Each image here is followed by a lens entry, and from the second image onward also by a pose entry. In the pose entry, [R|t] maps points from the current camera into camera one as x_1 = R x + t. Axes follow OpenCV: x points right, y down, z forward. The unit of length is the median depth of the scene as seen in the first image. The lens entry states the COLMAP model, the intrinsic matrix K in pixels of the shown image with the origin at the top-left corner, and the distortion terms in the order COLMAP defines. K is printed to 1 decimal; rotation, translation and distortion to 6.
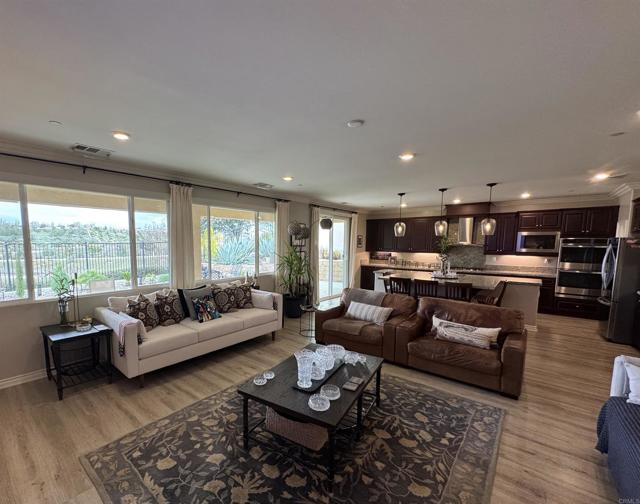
lens RADIAL K [[287.0, 0, 277.0], [0, 287.0, 273.2], [0, 0, 1]] dist [0.001498, -0.000706]
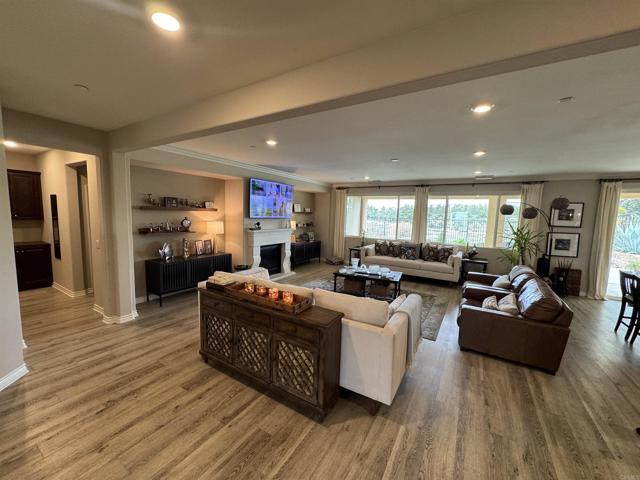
lens RADIAL K [[255.1, 0, 318.4], [0, 255.1, 238.0], [0, 0, 1]] dist [-0.000877, 0.000358]
pose [[0.178546, 0.094225, -0.979409, 1.183474], [-0.138636, 0.987883, 0.069766, -0.010161], [0.974116, 0.123325, 0.189446, 0.101022]]
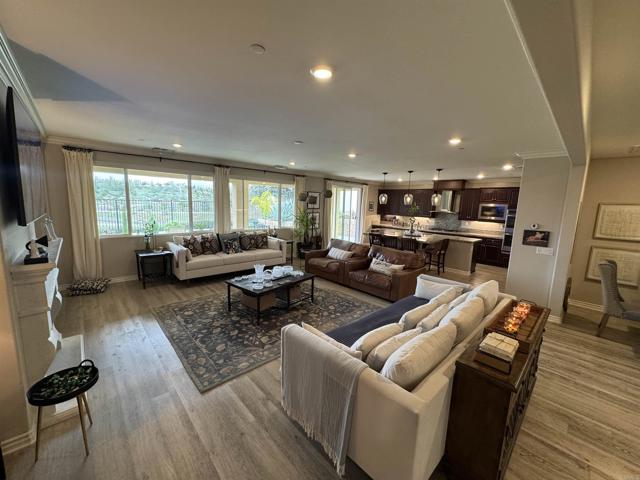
lens RADIAL K [[255.1, 0, 320.4], [0, 255.1, 241.4], [0, 0, 1]] dist [-0.000877, 0.000358]
pose [[0.996016, 0.043900, -0.077624, 0.330252], [-0.040641, 0.998245, 0.043069, 0.013601], [0.079379, -0.039743, 0.996052, -0.359011]]
